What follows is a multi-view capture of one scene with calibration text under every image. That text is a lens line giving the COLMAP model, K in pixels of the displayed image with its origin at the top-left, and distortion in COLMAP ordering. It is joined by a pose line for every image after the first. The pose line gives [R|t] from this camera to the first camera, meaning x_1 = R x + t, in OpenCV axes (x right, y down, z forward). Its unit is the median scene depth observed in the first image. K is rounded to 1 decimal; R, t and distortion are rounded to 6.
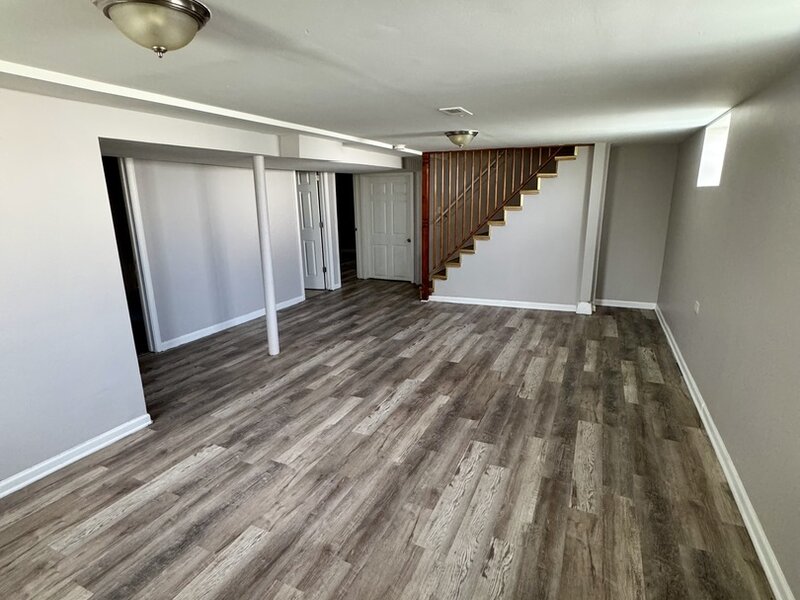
lens RADIAL K [[425.5, 0, 401.9], [0, 425.5, 299.2], [0, 0, 1]] dist [-0.000091, 0.000665]
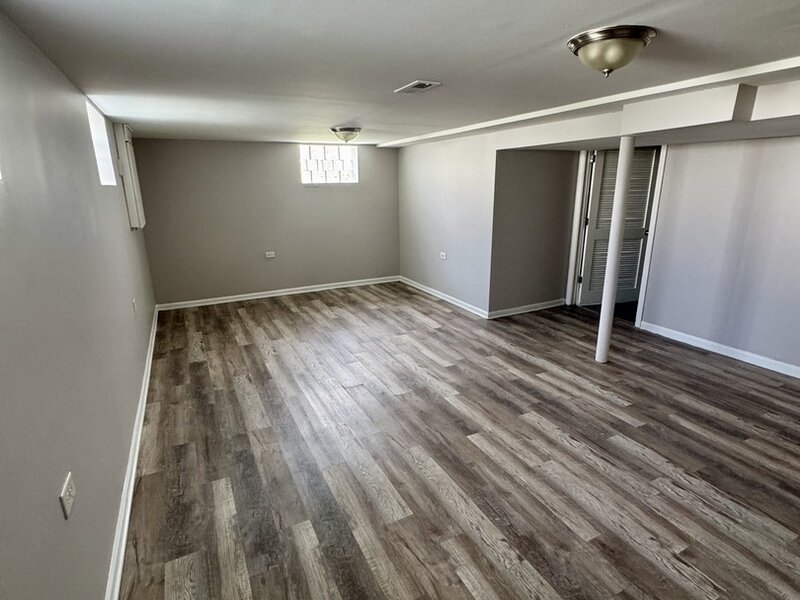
lens RADIAL K [[425.5, 0, 401.9], [0, 425.5, 299.2], [0, 0, 1]] dist [-0.000091, 0.000665]
pose [[-0.615056, 0.224410, -0.755875, 0.723389], [-0.171643, 0.897548, 0.406136, -0.334947], [0.769575, 0.379537, -0.513523, 1.301517]]
